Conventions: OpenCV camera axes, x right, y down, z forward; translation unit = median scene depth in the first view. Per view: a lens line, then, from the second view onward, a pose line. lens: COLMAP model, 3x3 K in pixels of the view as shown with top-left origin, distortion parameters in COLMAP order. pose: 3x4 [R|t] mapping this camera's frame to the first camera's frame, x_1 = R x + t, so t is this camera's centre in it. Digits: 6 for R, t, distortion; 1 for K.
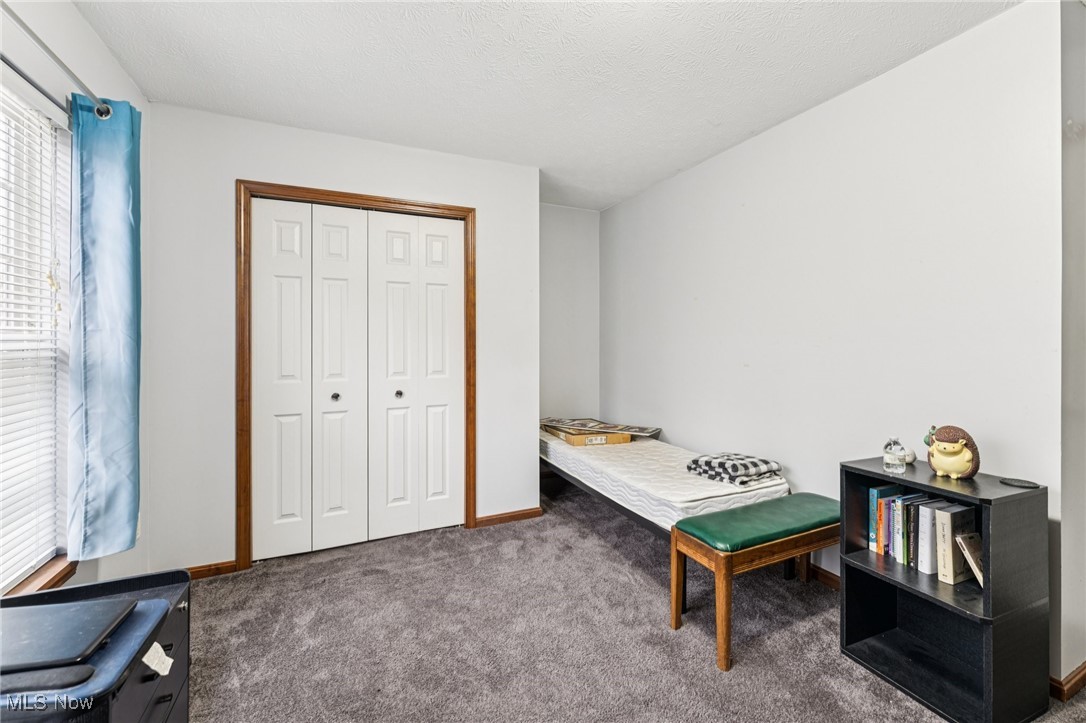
lens RADIAL K [[436.9, 0, 538.7], [0, 436.9, 346.6], [0, 0, 1]] dist [0.003119, -0.000006]
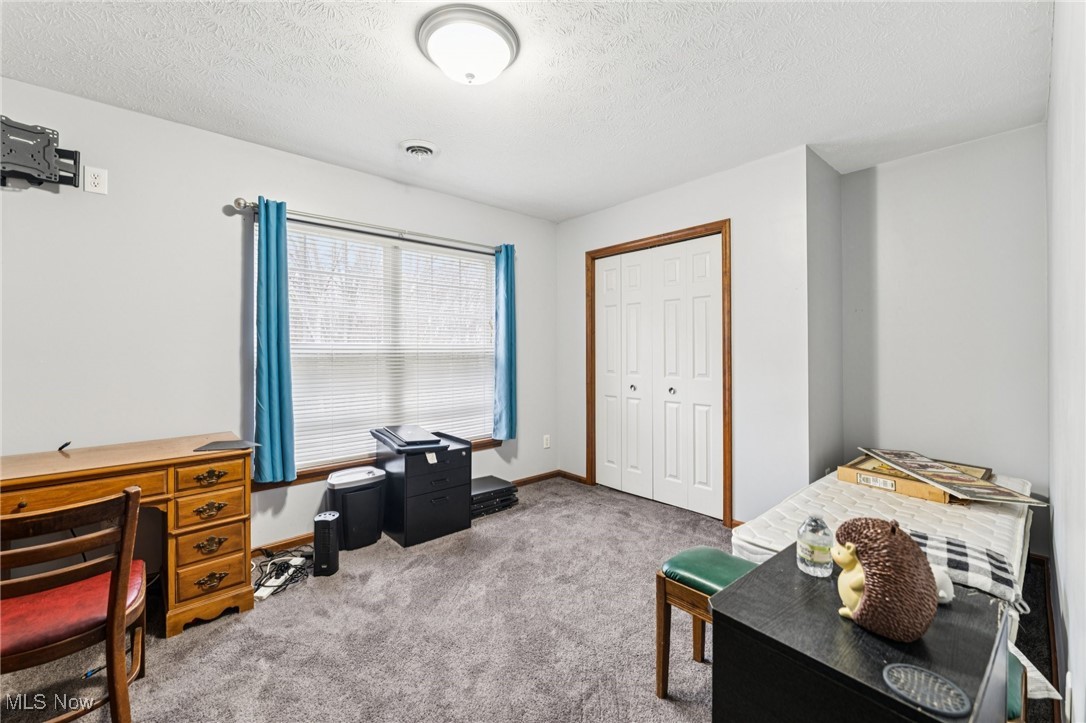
lens RADIAL K [[436.9, 0, 538.7], [0, 436.9, 346.6], [0, 0, 1]] dist [0.003119, -0.000006]
pose [[0.304970, -0.002901, -0.952358, 0.863859], [-0.001330, 0.999993, -0.003472, -0.011246], [0.952361, 0.002325, 0.304964, 0.313096]]
